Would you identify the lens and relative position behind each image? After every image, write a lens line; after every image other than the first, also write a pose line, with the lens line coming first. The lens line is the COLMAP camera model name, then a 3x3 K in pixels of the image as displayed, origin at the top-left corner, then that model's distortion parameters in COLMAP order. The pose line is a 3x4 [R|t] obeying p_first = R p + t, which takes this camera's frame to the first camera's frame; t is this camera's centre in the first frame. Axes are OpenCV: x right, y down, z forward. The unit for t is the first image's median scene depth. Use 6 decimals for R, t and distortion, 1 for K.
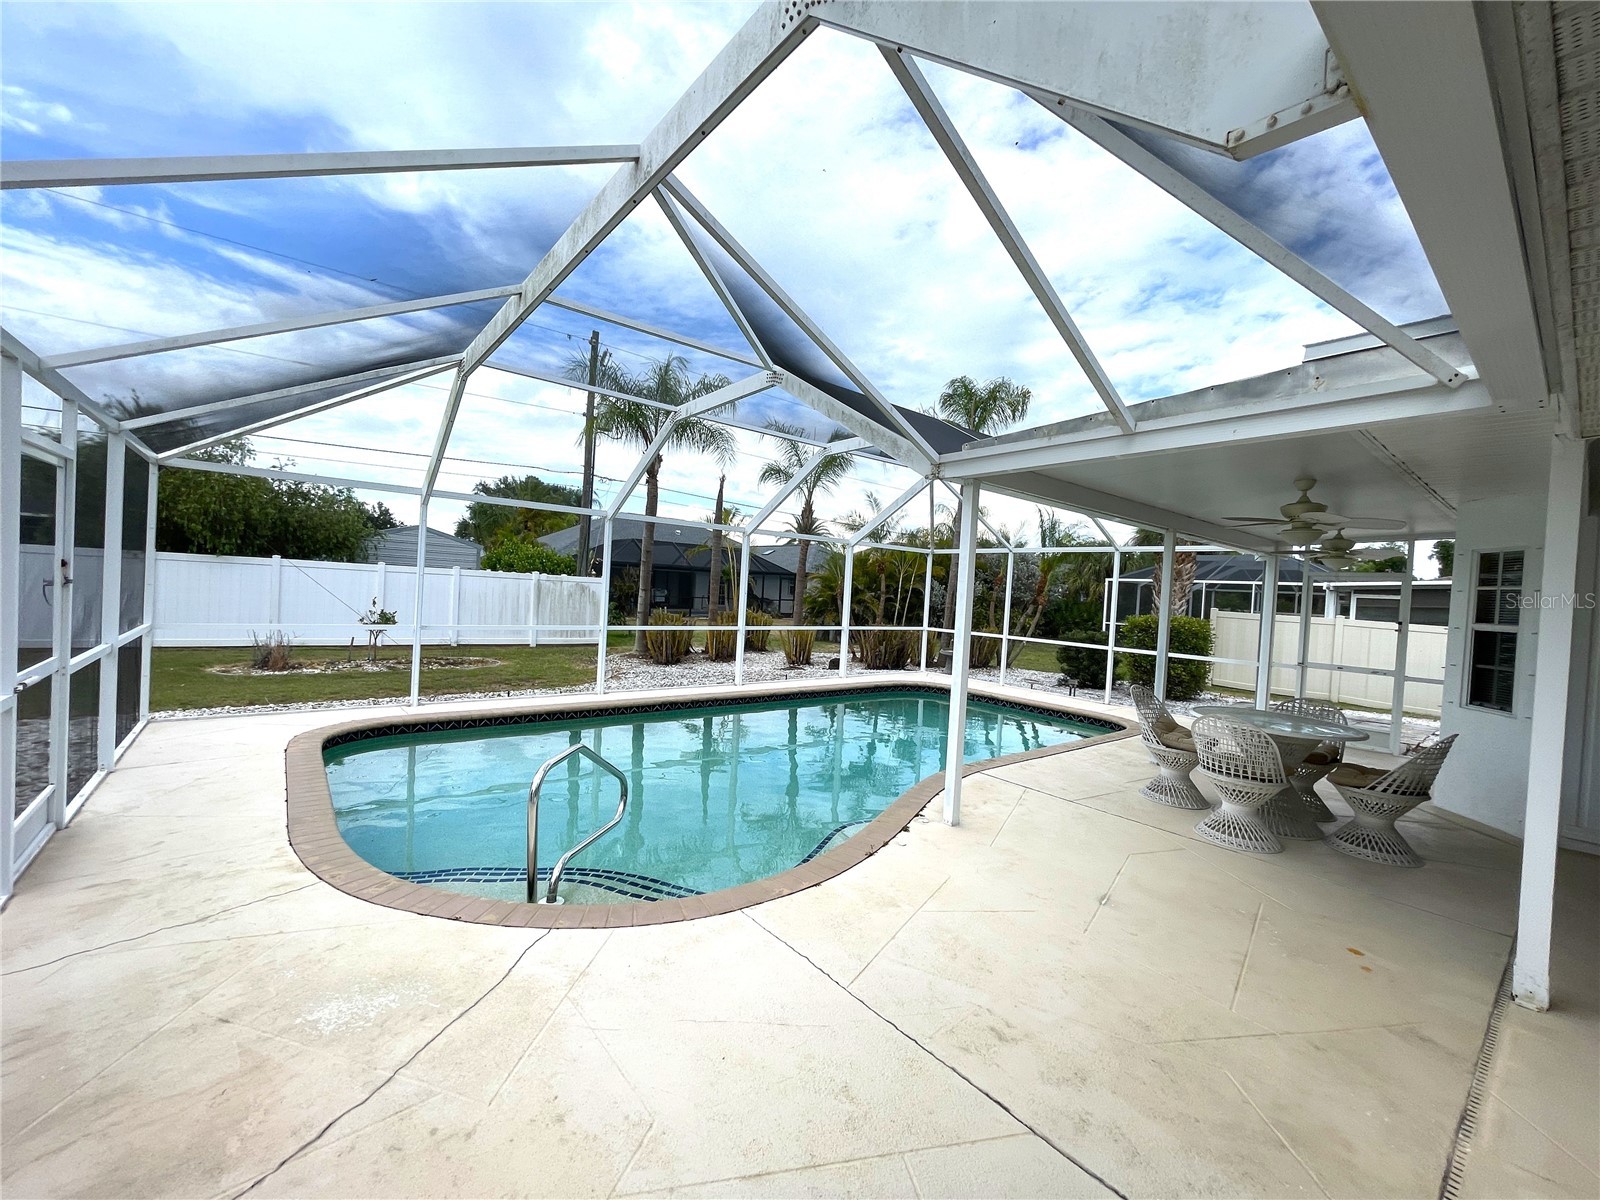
lens RADIAL K [[651.6, 0, 793.0], [0, 651.6, 599.4], [0, 0, 1]] dist [-0.000313, -0.000079]
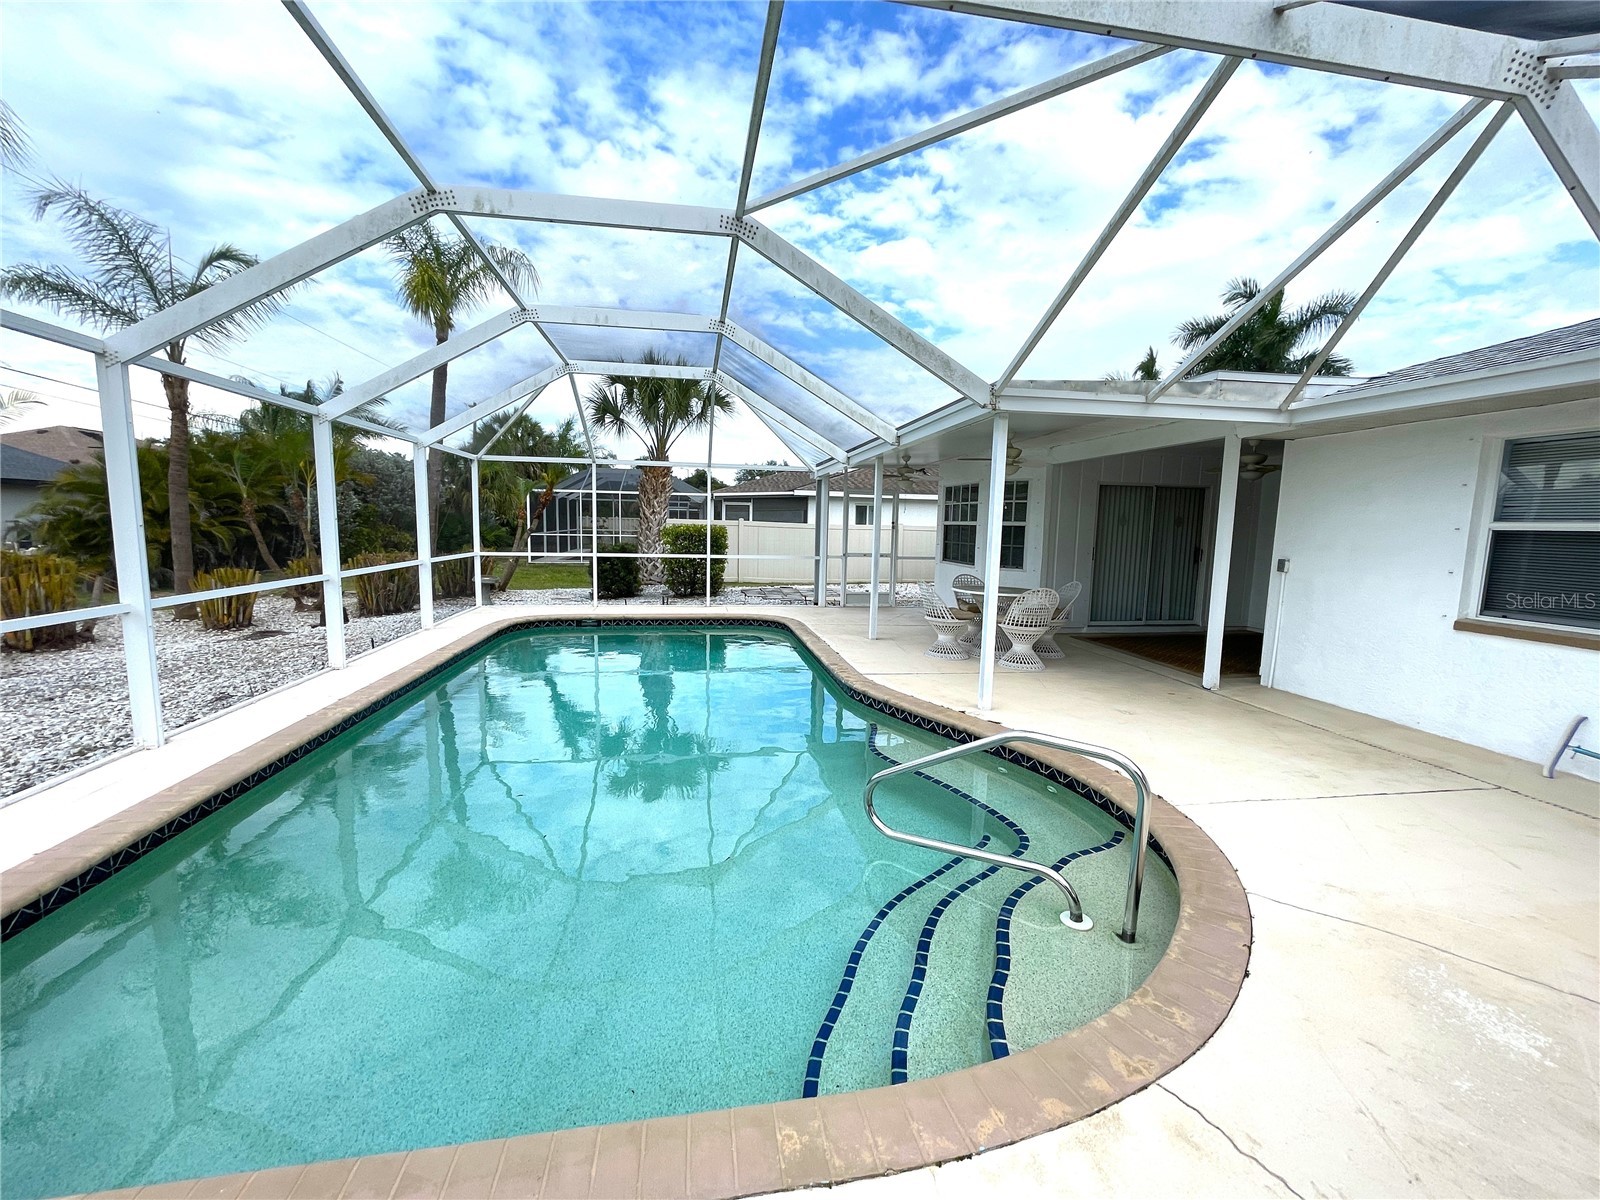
lens RADIAL K [[643.3, 0, 800.0], [0, 643.3, 600.0], [0, 0, 1]] dist [0.009846, -0.006623]
pose [[0.488708, -0.148503, 0.859716, -0.683216], [0.026609, 0.987486, 0.155448, -0.034418], [-0.872042, -0.053092, 0.486543, 0.543948]]
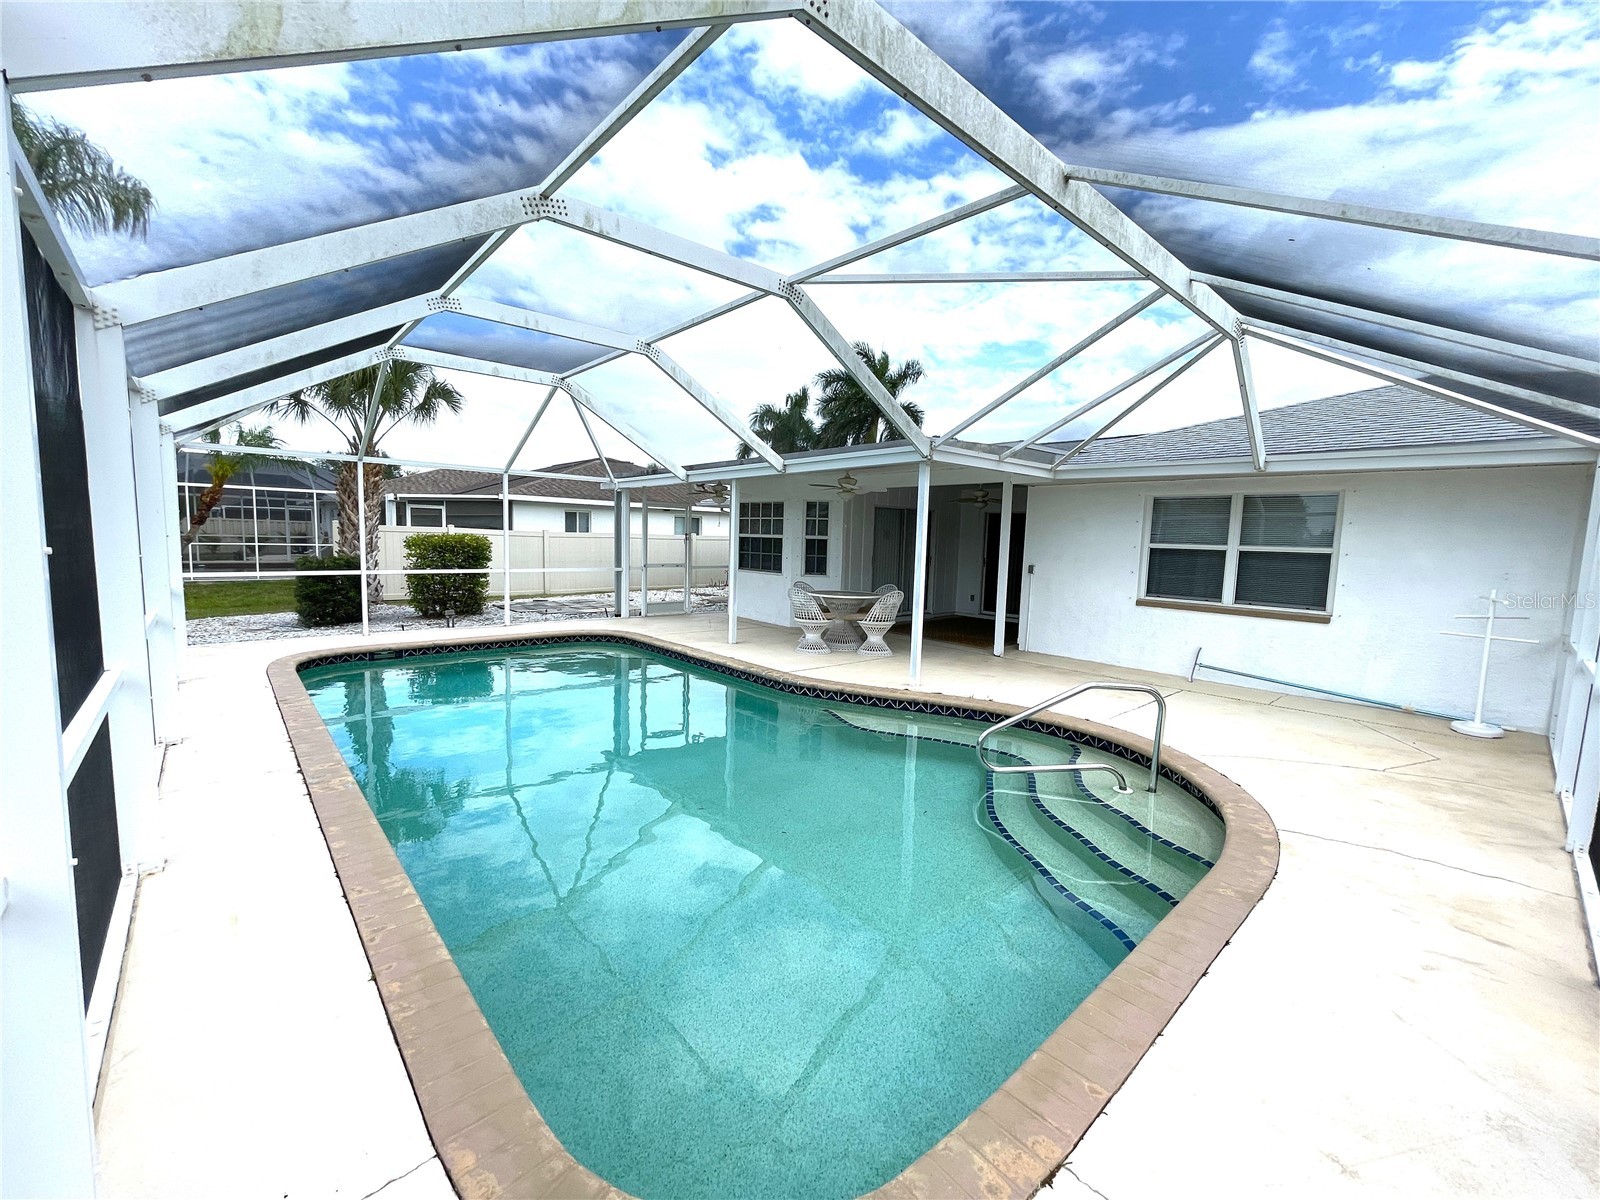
lens RADIAL K [[647.7, 0, 800.7], [0, 647.7, 592.9], [0, 0, 1]] dist [-0.007212, -0.000123]
pose [[-0.055536, -0.143377, 0.988109, -0.923286], [-0.009855, 0.989666, 0.143049, -0.068801], [-0.998408, -0.001794, -0.056375, 1.011893]]
